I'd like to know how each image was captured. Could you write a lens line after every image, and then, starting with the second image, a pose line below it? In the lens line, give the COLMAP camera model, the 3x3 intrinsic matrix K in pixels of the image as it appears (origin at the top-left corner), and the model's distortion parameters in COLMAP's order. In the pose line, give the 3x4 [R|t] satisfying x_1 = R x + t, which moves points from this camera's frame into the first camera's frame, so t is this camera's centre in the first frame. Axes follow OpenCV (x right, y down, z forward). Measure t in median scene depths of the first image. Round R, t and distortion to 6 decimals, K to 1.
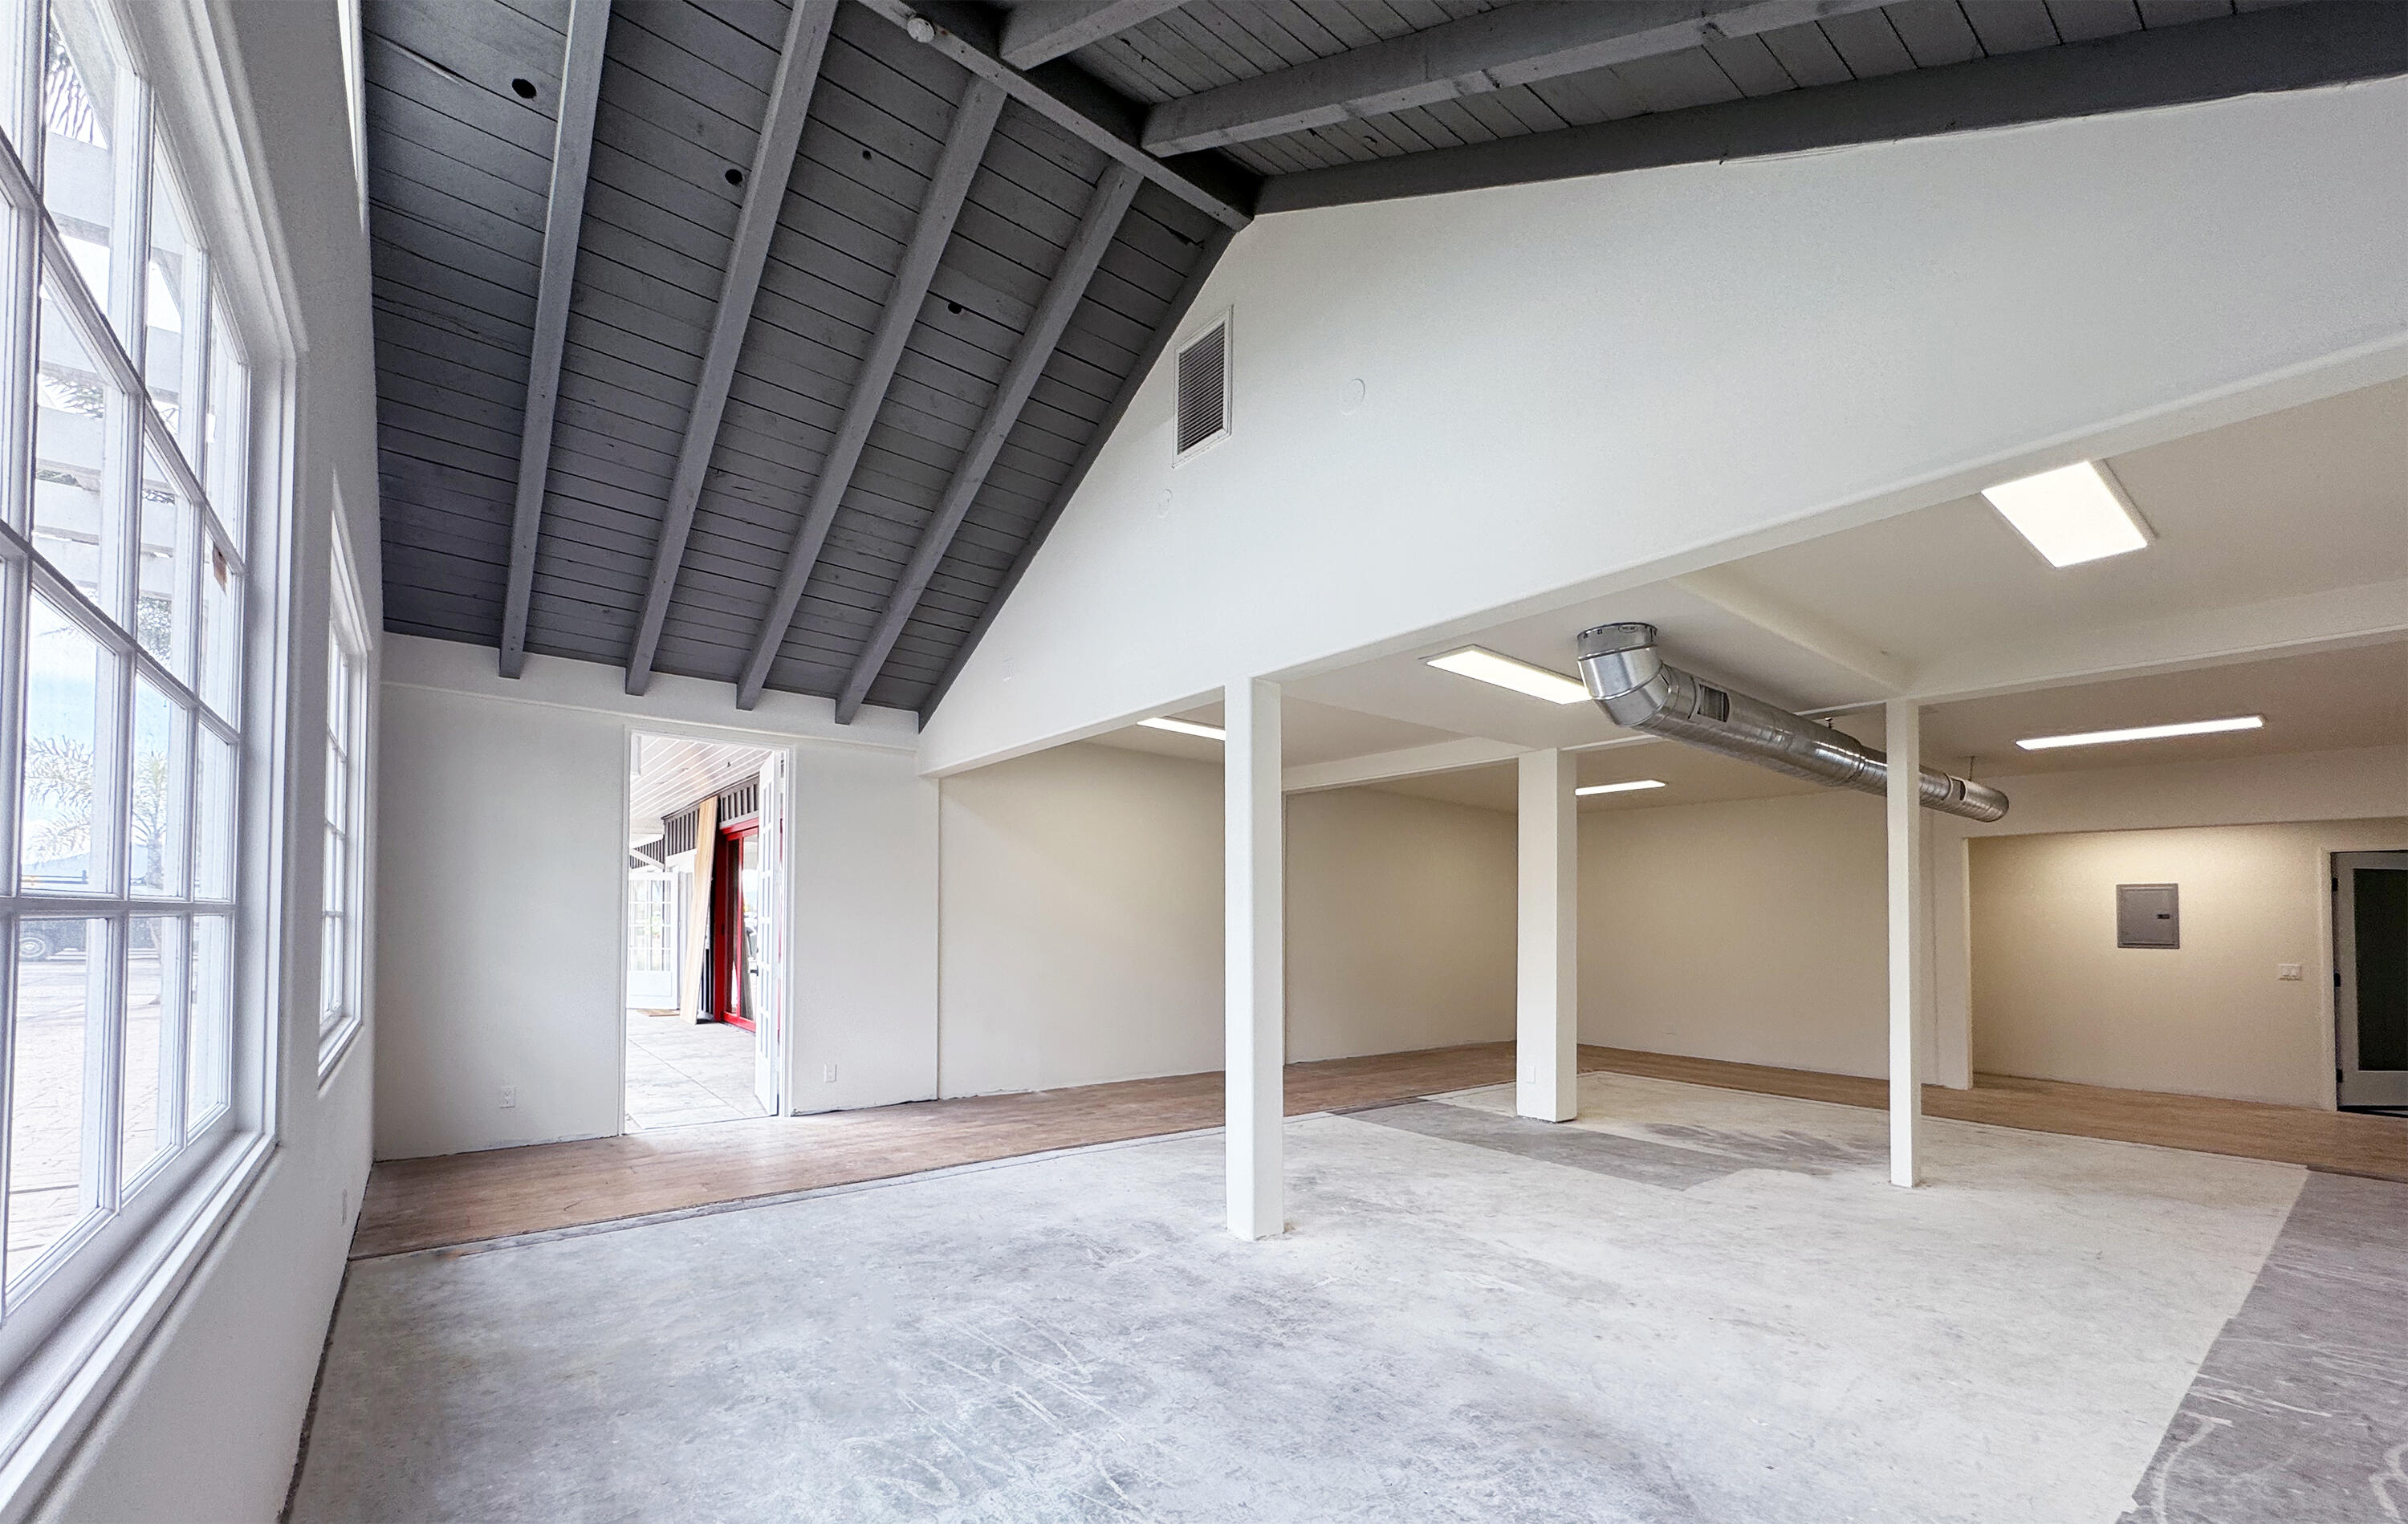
lens RADIAL K [[971.3, 0, 1210.9], [0, 971.3, 900.8], [0, 0, 1]] dist [-0.000330, 0.000057]
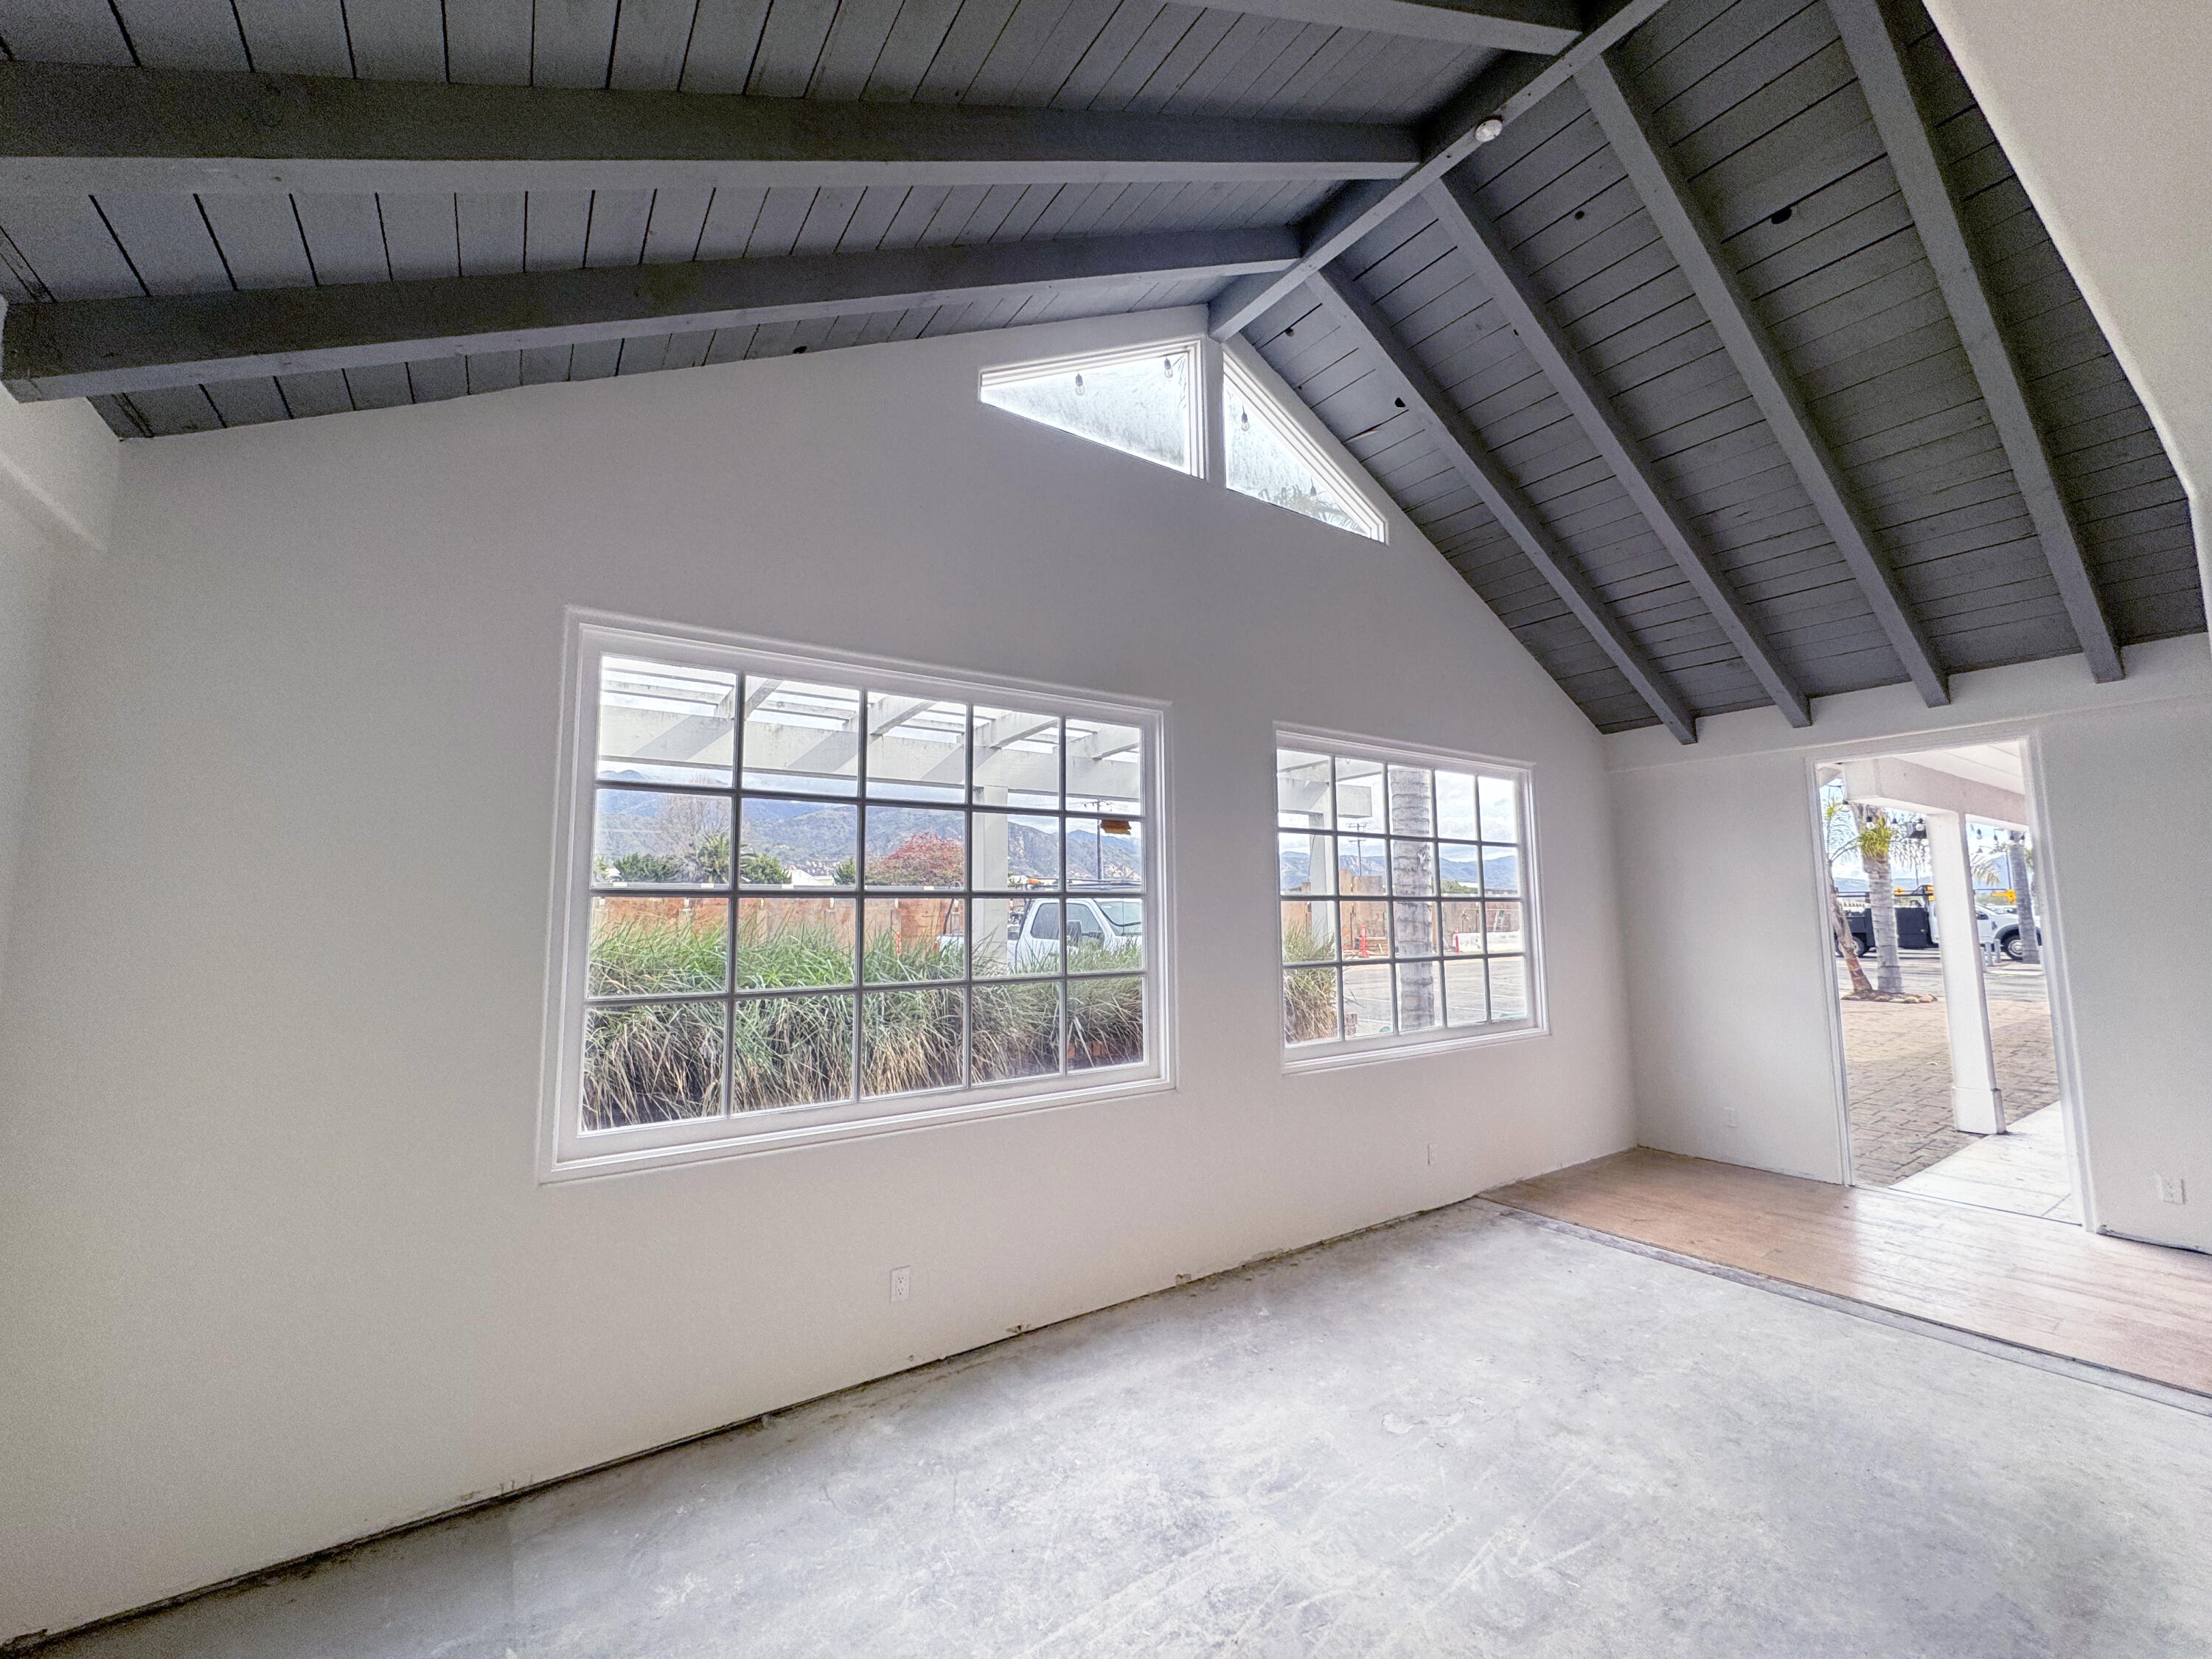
lens RADIAL K [[892.2, 0, 1105.6], [0, 892.2, 835.8], [0, 0, 1]] dist [-0.001720, -0.000136]
pose [[-0.075018, -0.104654, -0.991675, 0.462690], [0.031402, 0.993736, -0.107247, -0.037299], [0.996688, -0.039186, -0.071262, 0.476659]]
